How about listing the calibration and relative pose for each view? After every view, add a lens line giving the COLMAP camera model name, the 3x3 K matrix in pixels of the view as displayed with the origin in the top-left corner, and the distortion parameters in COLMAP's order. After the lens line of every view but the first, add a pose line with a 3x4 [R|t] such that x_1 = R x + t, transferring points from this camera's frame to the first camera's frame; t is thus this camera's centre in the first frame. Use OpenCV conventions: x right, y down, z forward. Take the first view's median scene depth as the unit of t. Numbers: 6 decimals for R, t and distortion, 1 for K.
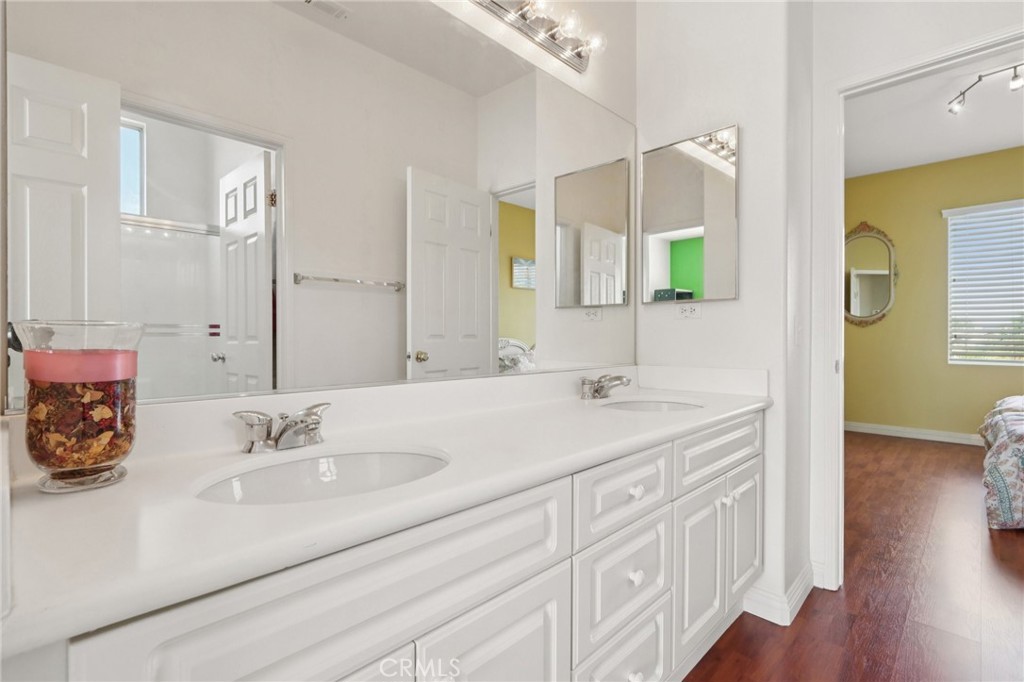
lens RADIAL K [[478.1, 0, 516.6], [0, 478.1, 339.8], [0, 0, 1]] dist [-0.002468, 0.000267]
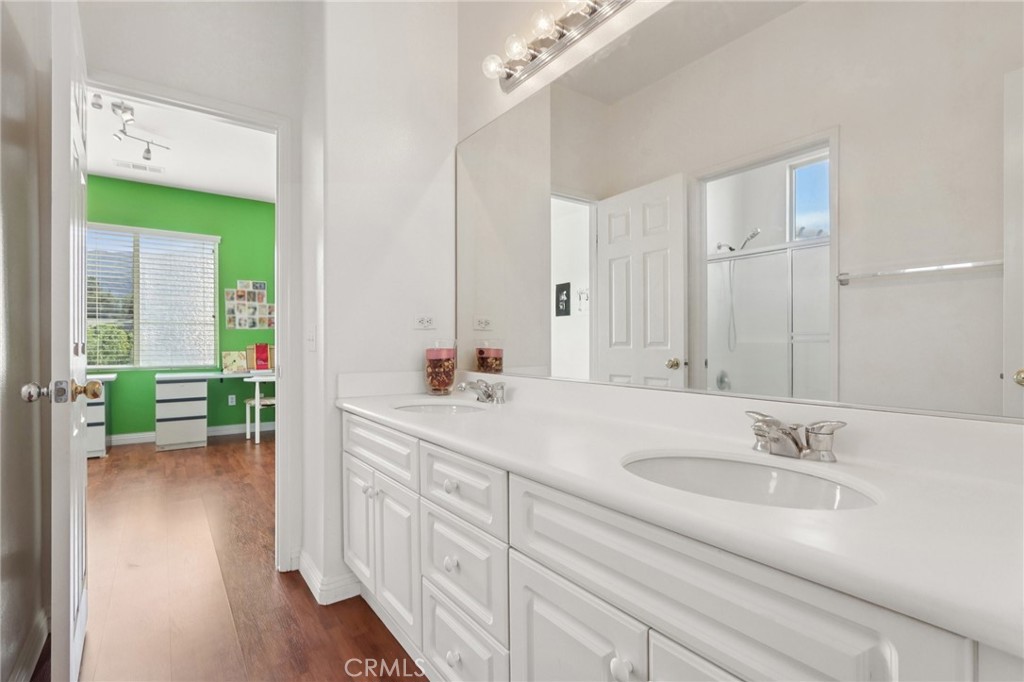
lens RADIAL K [[485.1, 0, 512.0], [0, 485.1, 341.0], [0, 0, 1]] dist [0.001112, -0.013055]
pose [[-0.173930, -0.005210, -0.984744, 1.157017], [-0.002319, 0.999985, -0.004881, -0.007354], [0.984755, 0.001435, -0.173940, 1.155731]]
